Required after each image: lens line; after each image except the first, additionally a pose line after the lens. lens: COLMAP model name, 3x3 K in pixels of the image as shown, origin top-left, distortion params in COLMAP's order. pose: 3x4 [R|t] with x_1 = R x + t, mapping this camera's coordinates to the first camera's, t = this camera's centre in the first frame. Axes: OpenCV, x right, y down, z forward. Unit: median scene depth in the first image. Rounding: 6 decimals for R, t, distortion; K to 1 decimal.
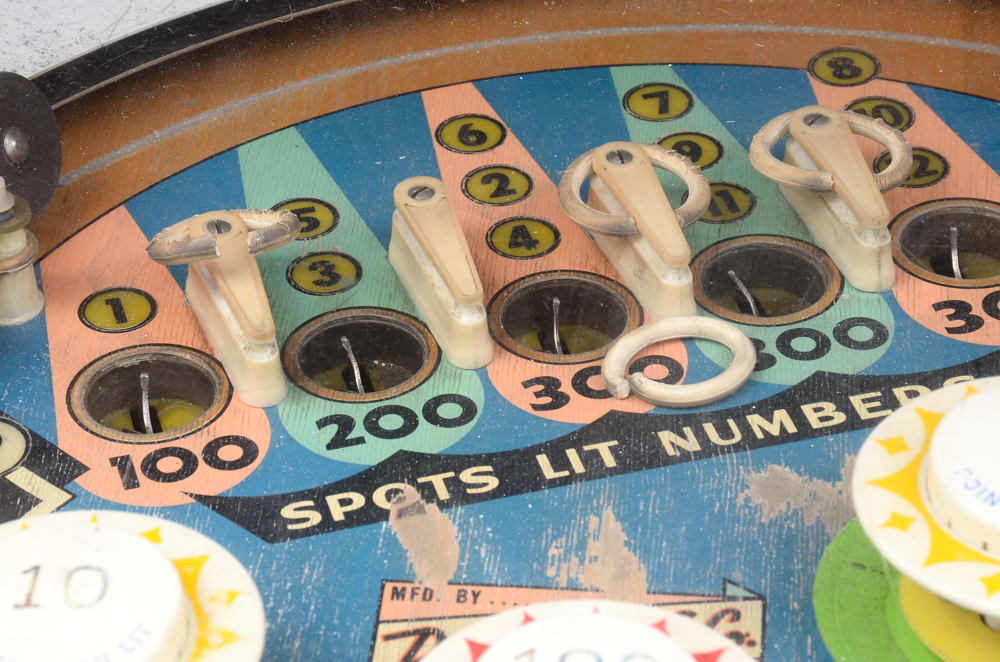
lens RADIAL K [[3307.3, 0, 500.0], [0, 3307.3, 331.0], [0, 0, 1]] dist [0.904378, 0.338767]
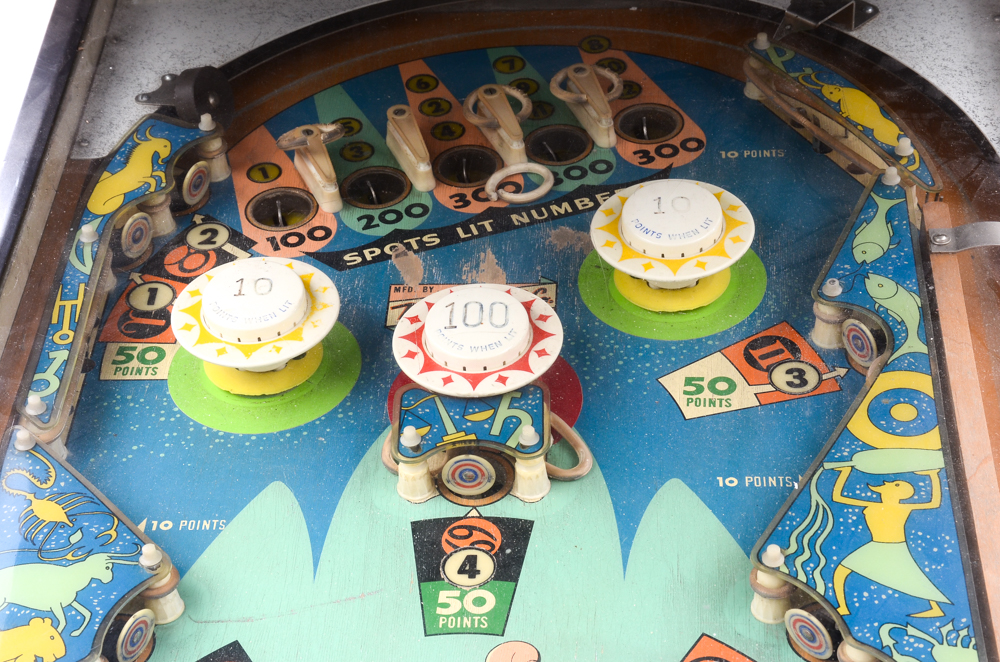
lens RADIAL K [[2343.3, 0, 500.0], [0, 2343.3, 331.0], [0, 0, 1]] dist [0.492158, 0.635217]
pose [[0.998759, -0.049798, 0.000989, 0.034608], [0.049695, 0.997644, 0.047295, 0.032848], [-0.003342, -0.047187, 0.998880, -0.570553]]
